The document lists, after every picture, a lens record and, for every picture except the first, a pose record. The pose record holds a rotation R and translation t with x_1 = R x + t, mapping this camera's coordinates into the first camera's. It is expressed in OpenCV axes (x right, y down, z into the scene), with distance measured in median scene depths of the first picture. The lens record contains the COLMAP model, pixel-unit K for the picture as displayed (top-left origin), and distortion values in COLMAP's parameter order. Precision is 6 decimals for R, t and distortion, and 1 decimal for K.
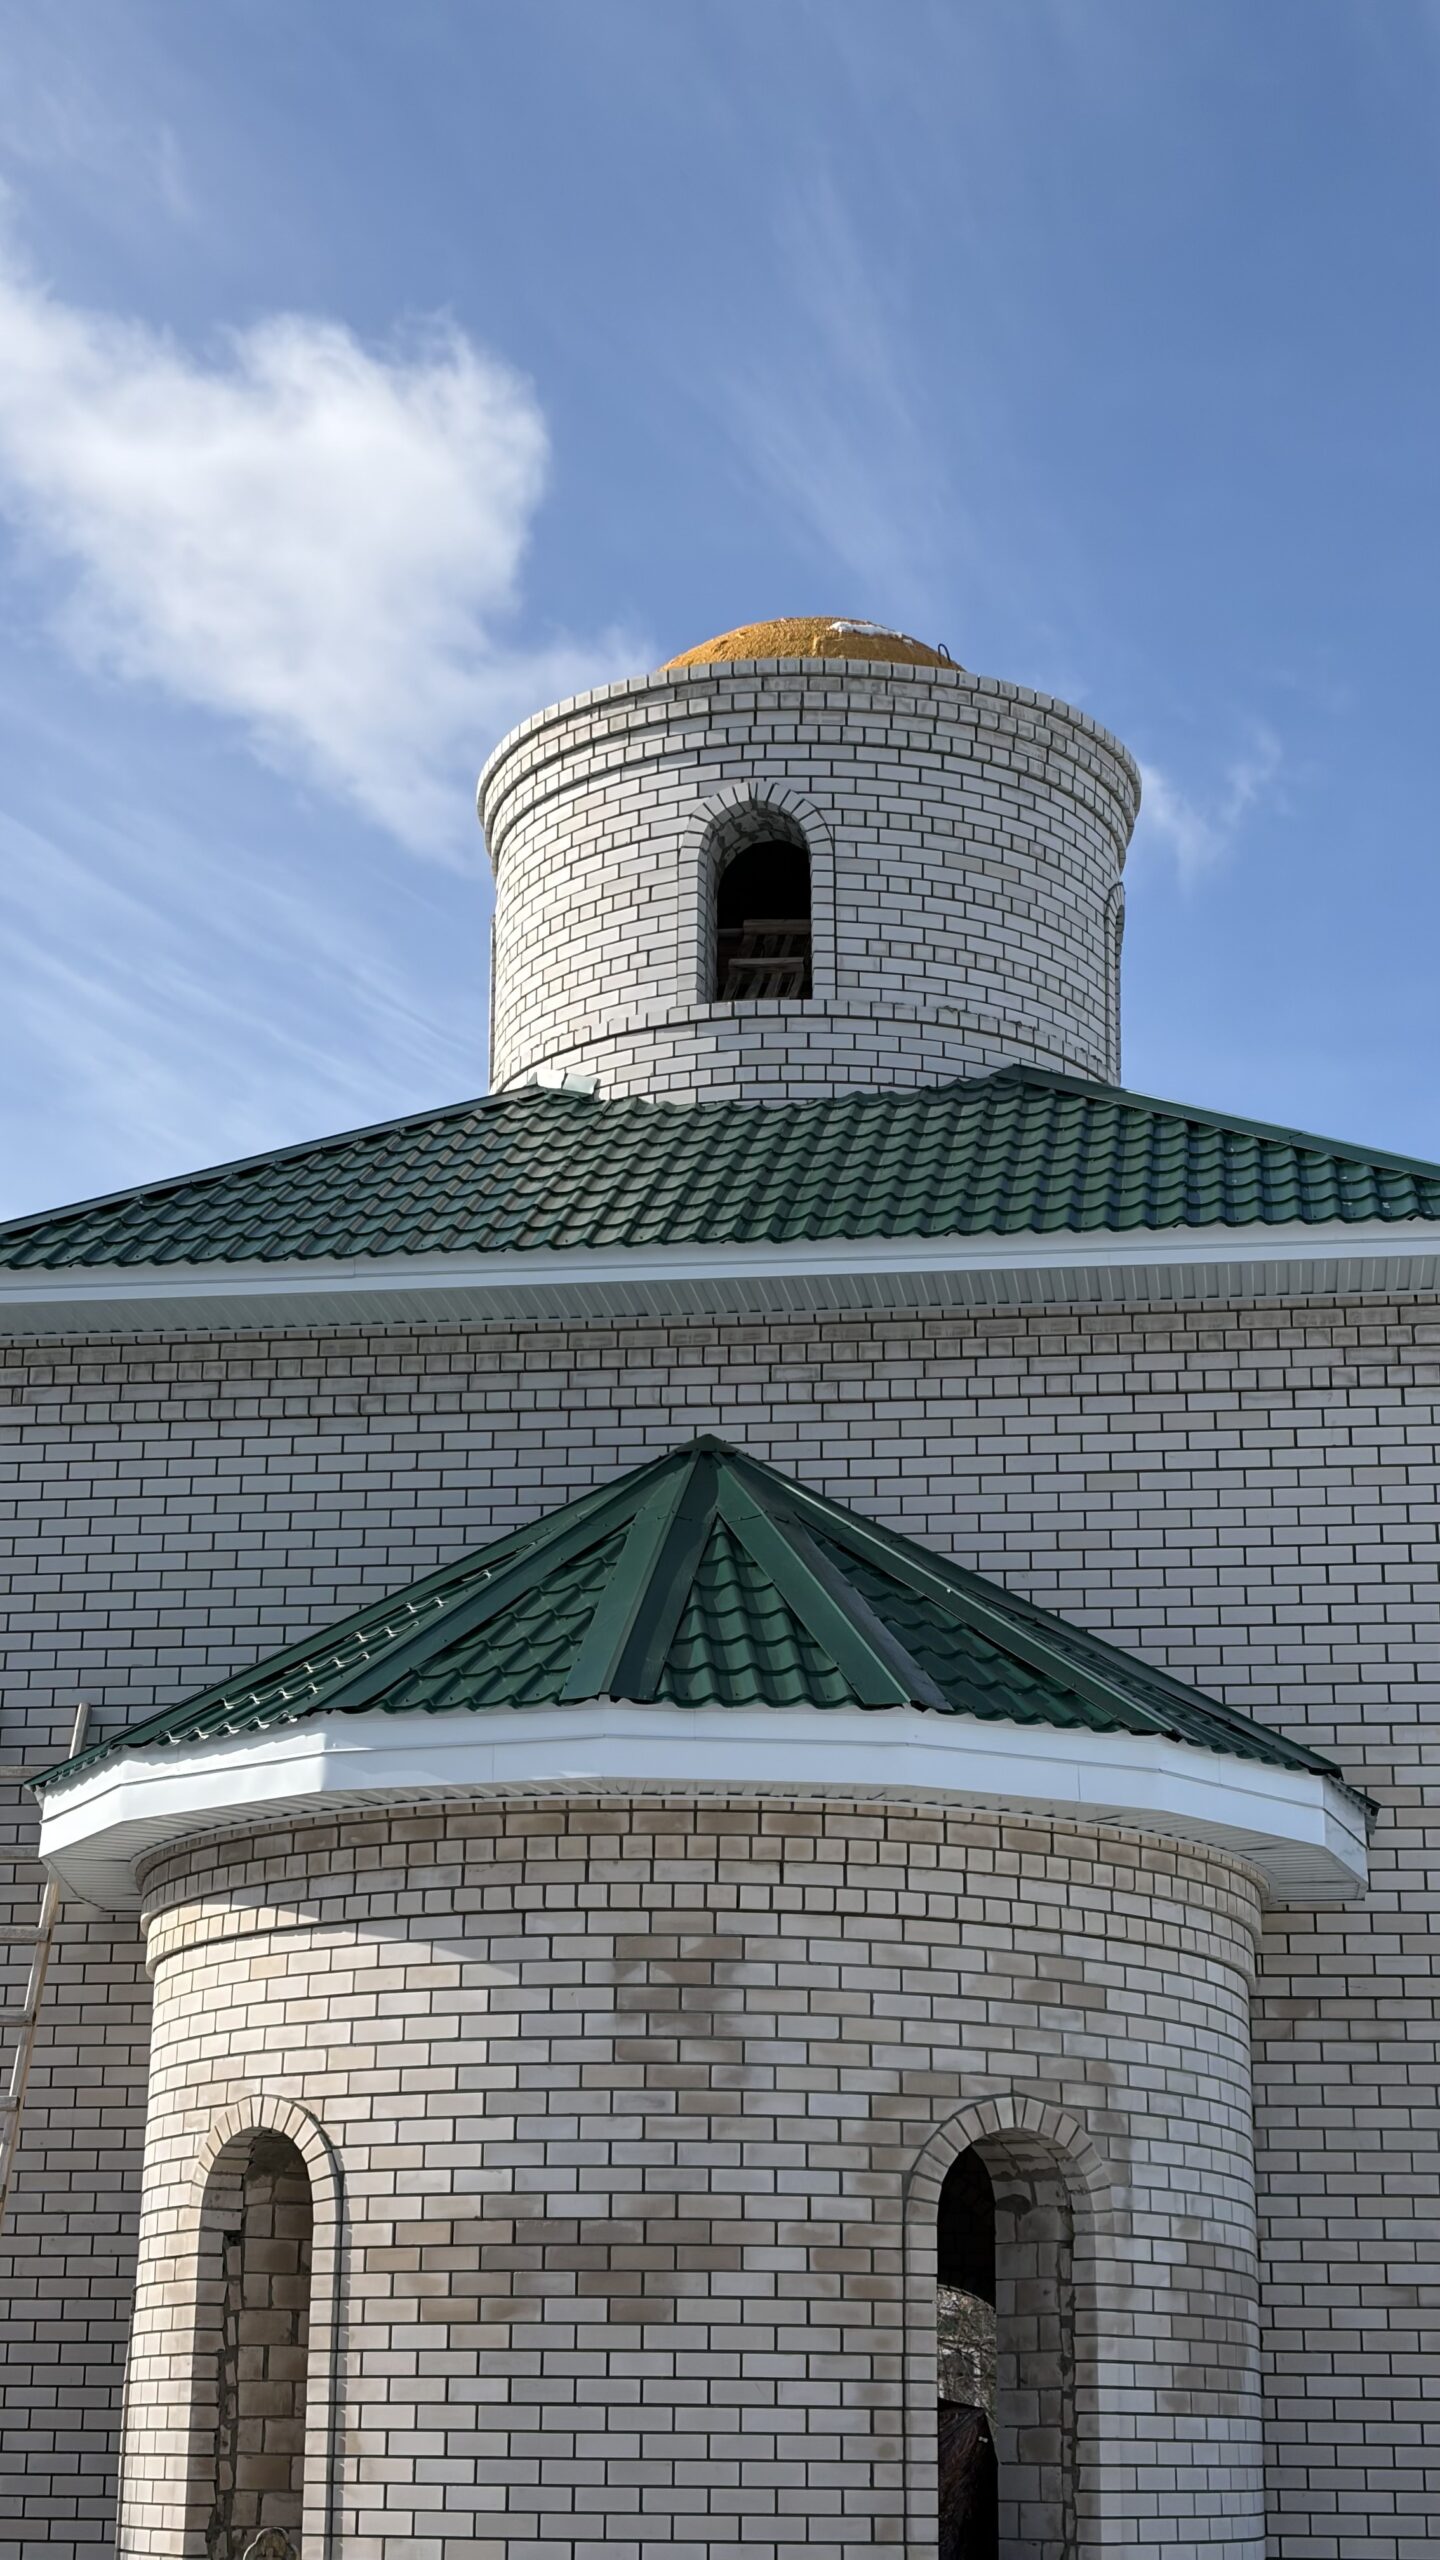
lens RADIAL K [[3833.5, 0, 725.7], [0, 3833.5, 1290.3], [0, 0, 1]] dist [0.132929, 0.000000]
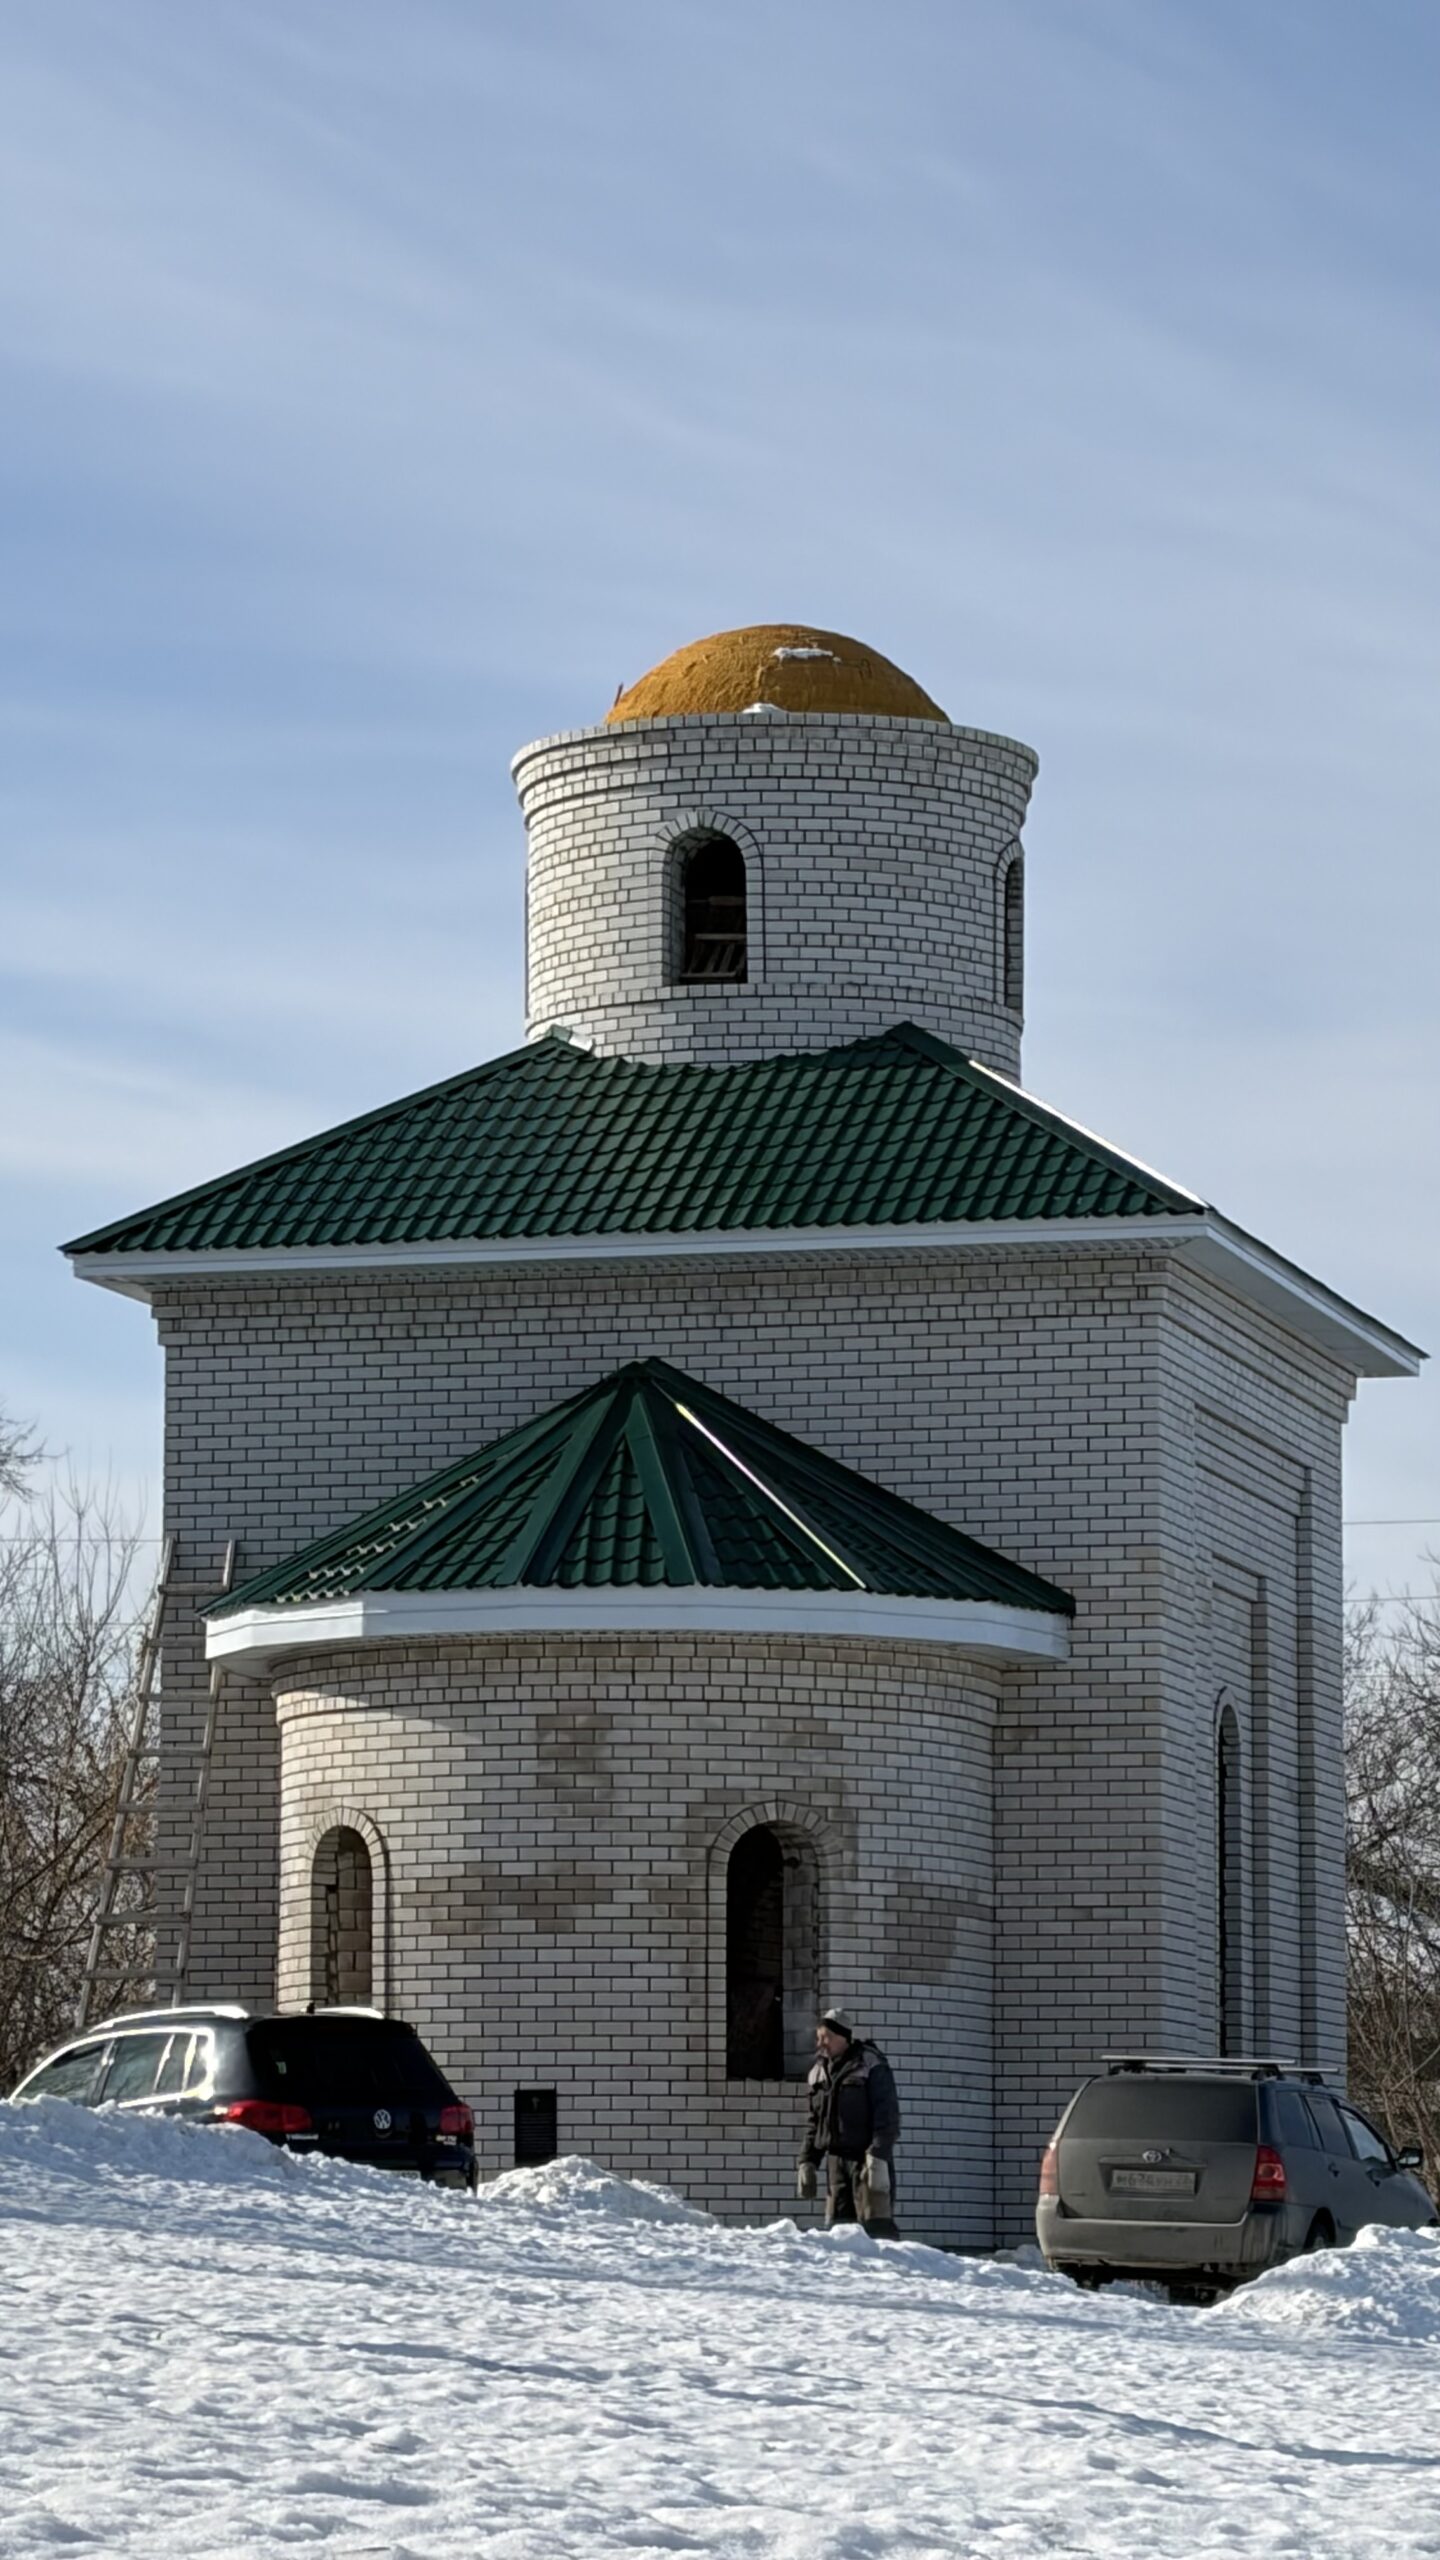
lens RADIAL K [[7805.3, 0, 717.8], [0, 7805.3, 1278.5], [0, 0, 1]] dist [0.420646, 0.000000]
pose [[0.992620, -0.023865, -0.118899, 0.384039], [0.042703, 0.986433, 0.158514, -0.467571], [0.113503, -0.162422, 0.980172, -1.935605]]
